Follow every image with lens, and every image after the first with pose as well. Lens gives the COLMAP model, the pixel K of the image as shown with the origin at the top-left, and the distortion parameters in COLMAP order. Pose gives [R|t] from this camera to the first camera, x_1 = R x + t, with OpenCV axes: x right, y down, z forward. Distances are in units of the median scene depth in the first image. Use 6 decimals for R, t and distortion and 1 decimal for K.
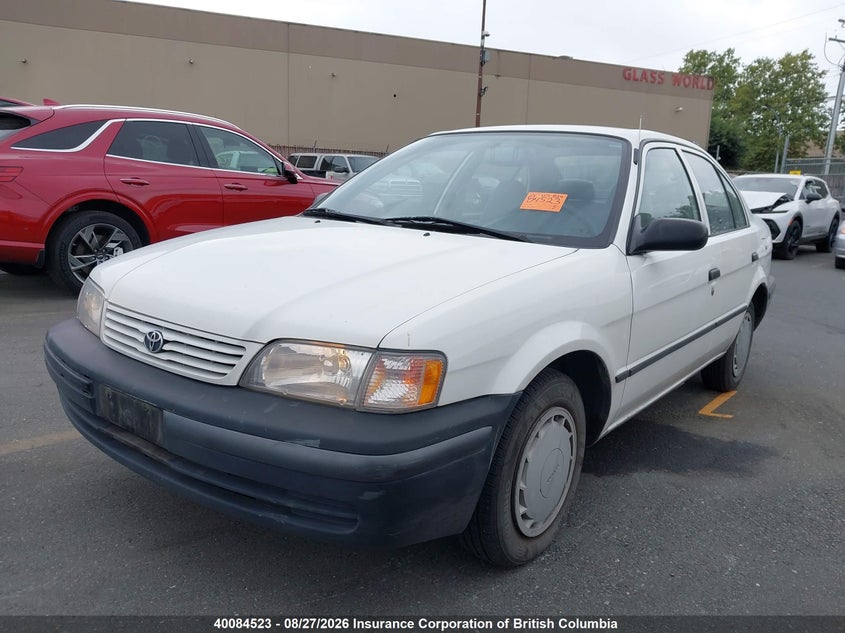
lens RADIAL K [[803.3, 0, 400.0], [0, 803.3, 264.6], [0, 0, 1]] dist [0.092391, -0.258478]
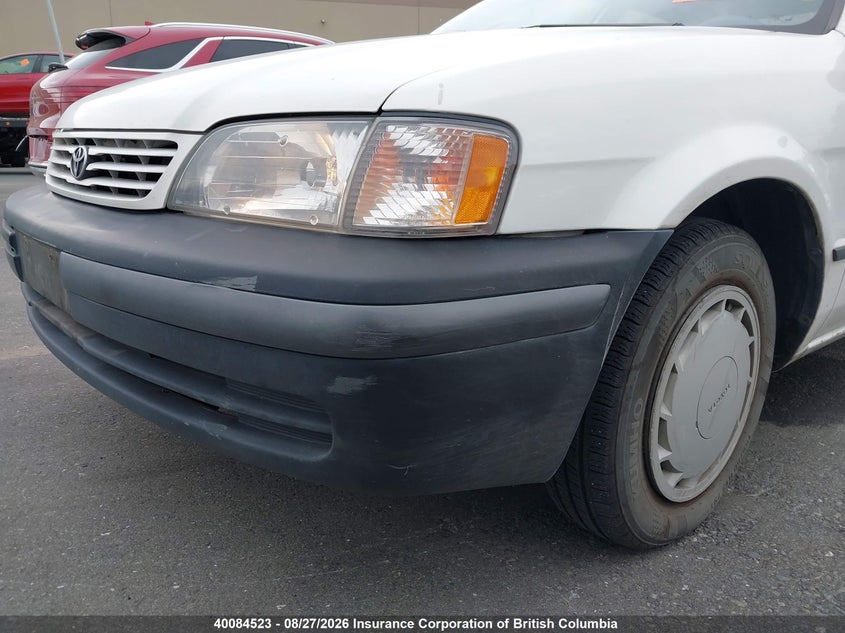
lens RADIAL K [[669.7, 0, 422.5], [0, 669.7, 316.5], [0, 0, 1]] dist [-0.000129, -0.008232]
pose [[0.981769, 0.023156, -0.188663, 0.068363], [-0.014584, 0.998803, 0.046698, 0.179175], [0.189519, -0.043095, 0.980931, 0.486964]]
